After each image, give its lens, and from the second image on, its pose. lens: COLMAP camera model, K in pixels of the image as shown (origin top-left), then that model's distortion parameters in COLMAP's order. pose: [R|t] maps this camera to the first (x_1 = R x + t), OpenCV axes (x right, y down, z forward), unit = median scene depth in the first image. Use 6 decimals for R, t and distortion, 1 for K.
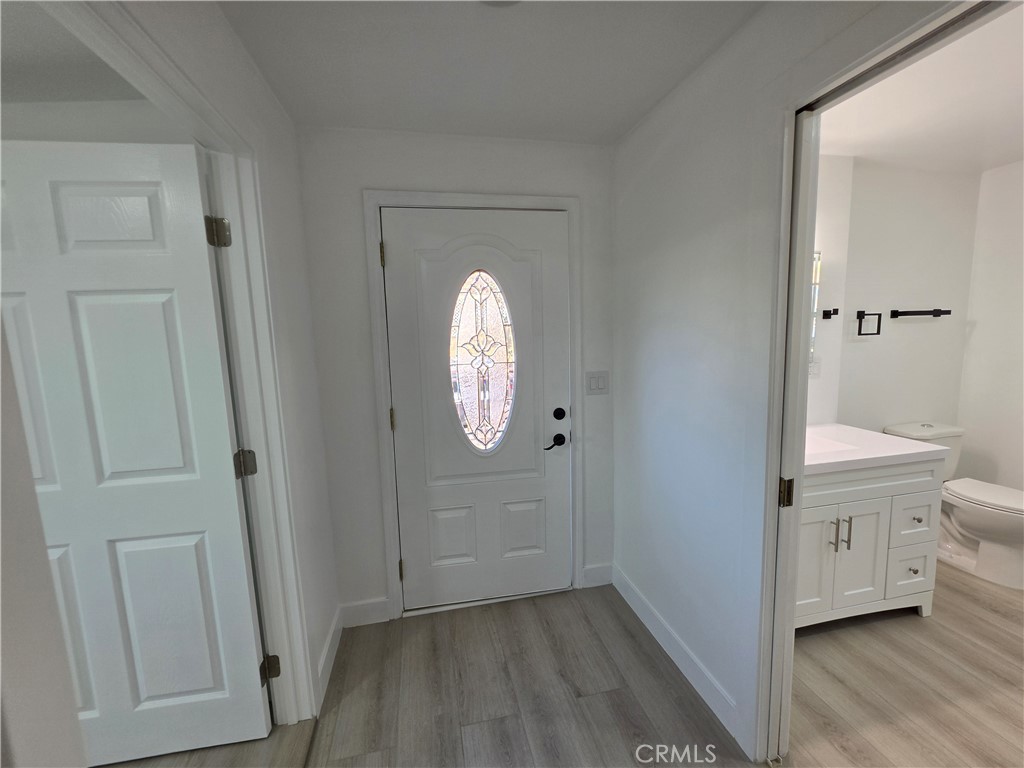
lens RADIAL K [[413.7, 0, 506.4], [0, 413.7, 378.8], [0, 0, 1]] dist [-0.000771, 0.000106]
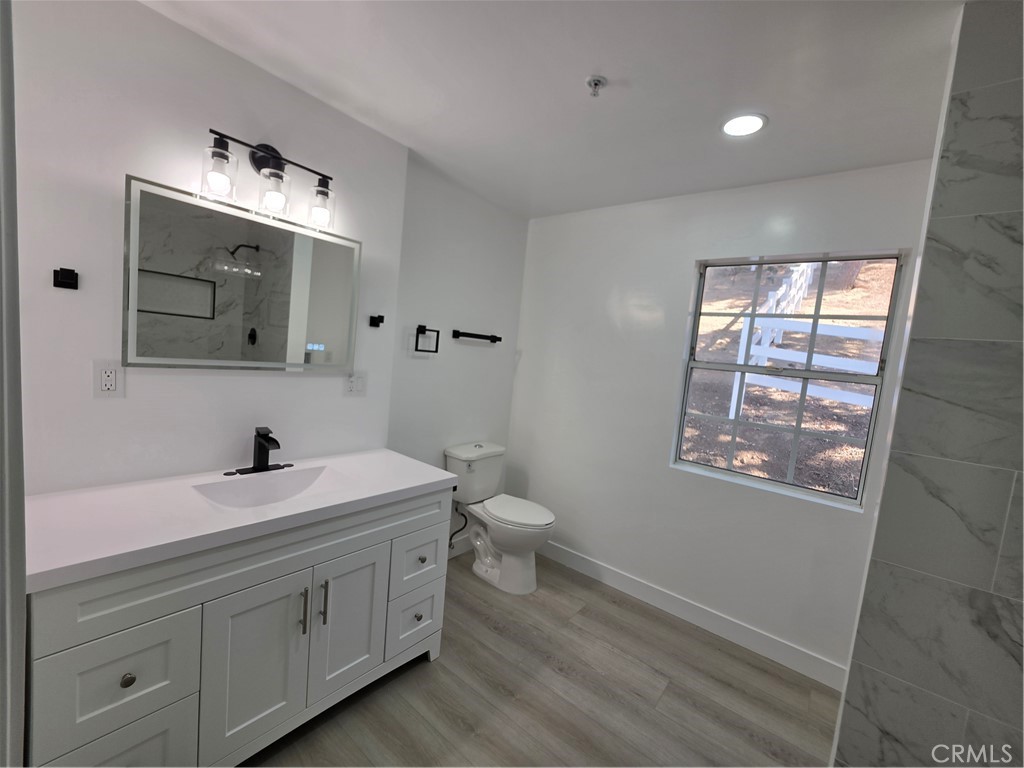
lens RADIAL K [[413.7, 0, 516.7], [0, 413.7, 387.2], [0, 0, 1]] dist [-0.000771, 0.000106]
pose [[0.772744, 0.052623, 0.632532, 0.471089], [-0.047931, 0.998550, -0.024518, -0.013836], [-0.632905, -0.011372, 0.774146, 0.155042]]
